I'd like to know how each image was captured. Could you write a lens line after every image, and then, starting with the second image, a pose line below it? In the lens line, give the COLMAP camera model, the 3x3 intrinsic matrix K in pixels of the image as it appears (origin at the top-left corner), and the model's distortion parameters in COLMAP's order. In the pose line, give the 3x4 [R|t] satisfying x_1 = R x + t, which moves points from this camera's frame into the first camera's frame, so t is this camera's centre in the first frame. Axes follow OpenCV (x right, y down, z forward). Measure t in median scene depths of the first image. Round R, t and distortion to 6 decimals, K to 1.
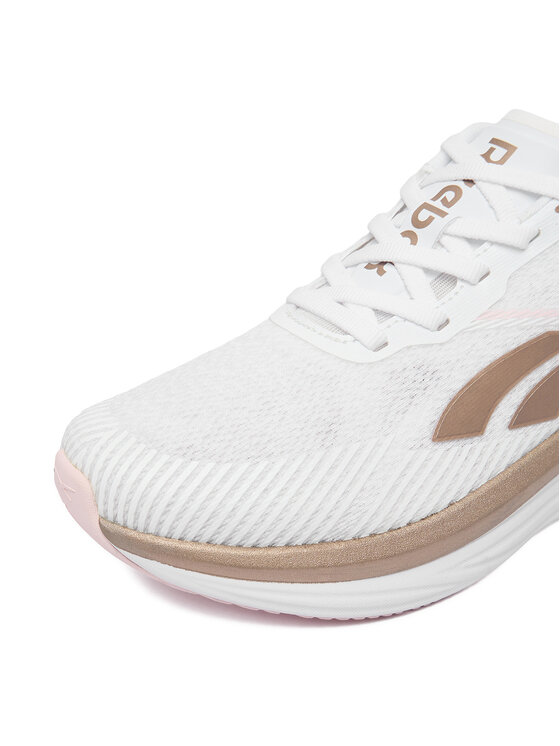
lens RADIAL K [[1120.5, 0, 280.0], [0, 1120.5, 373.0], [0, 0, 1]] dist [-0.033071, -0.030904]
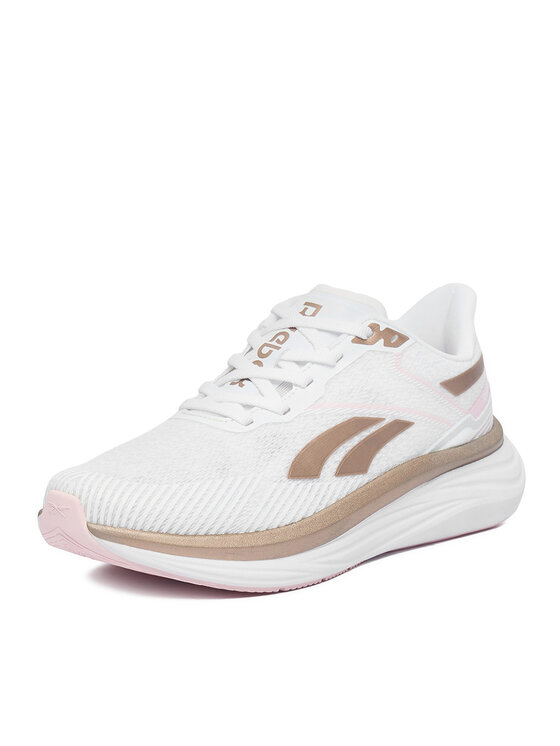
lens RADIAL K [[1886.5, 0, 280.0], [0, 1886.5, 373.0], [0, 0, 1]] dist [0.067333, 0.201777]
pose [[0.981447, -0.042511, 0.186960, -0.351655], [0.091567, 0.960647, -0.262246, 0.595884], [-0.168454, 0.274500, 0.946717, -1.491688]]
